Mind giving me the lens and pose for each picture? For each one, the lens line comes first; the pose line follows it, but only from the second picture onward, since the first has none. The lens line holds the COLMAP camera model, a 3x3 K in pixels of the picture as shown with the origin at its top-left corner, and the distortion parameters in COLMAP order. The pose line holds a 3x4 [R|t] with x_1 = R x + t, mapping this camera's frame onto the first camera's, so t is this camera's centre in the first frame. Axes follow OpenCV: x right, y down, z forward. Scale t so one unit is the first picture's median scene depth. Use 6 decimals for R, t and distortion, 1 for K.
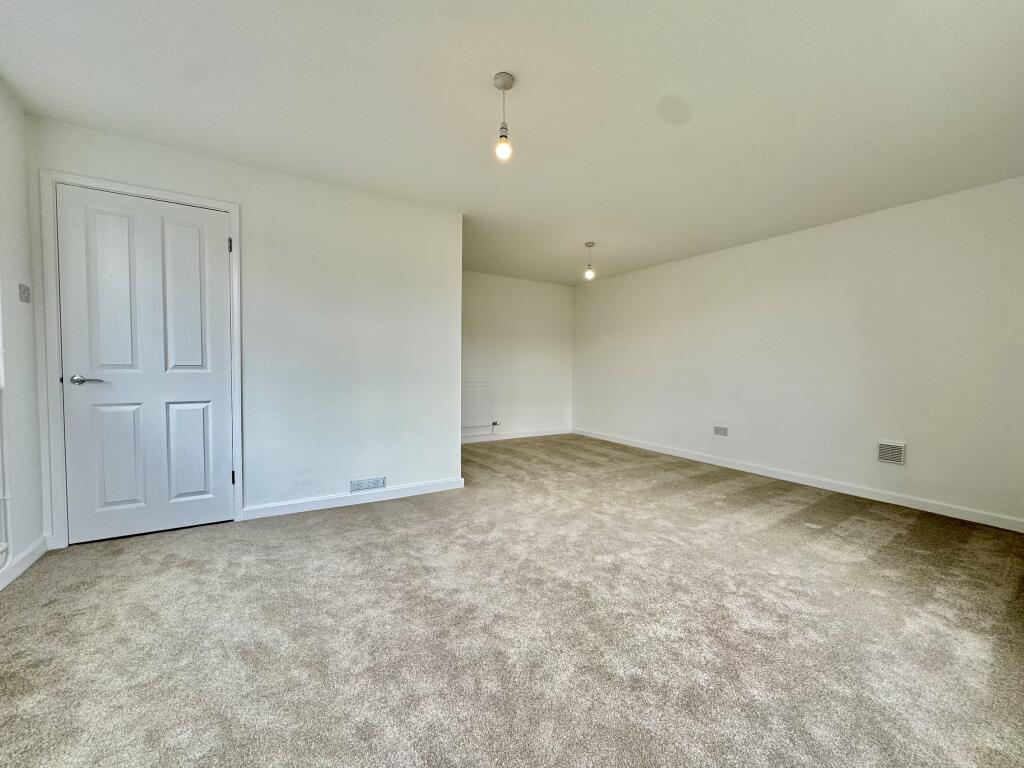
lens RADIAL K [[426.2, 0, 529.2], [0, 426.2, 399.6], [0, 0, 1]] dist [0.000576, -0.000602]
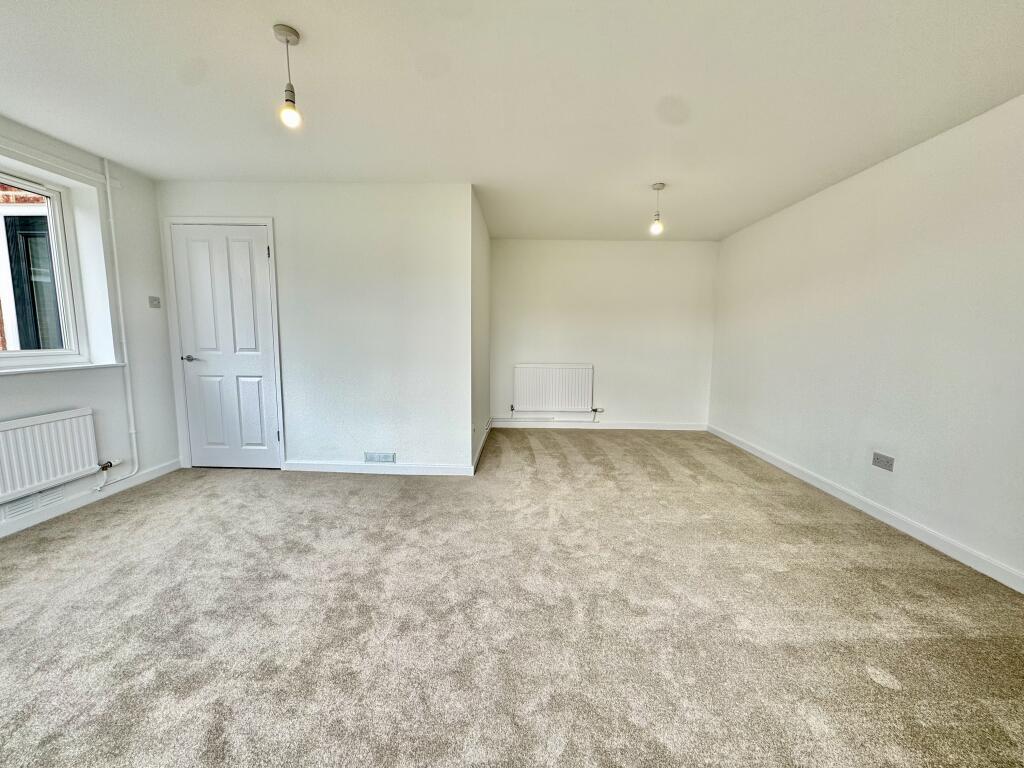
lens RADIAL K [[426.2, 0, 529.2], [0, 426.2, 399.6], [0, 0, 1]] dist [0.000576, -0.000602]
pose [[0.817740, 0.084716, -0.569319, 0.658442], [-0.047011, 0.995635, 0.080628, -0.067469], [0.573665, -0.039169, 0.818153, 0.393083]]
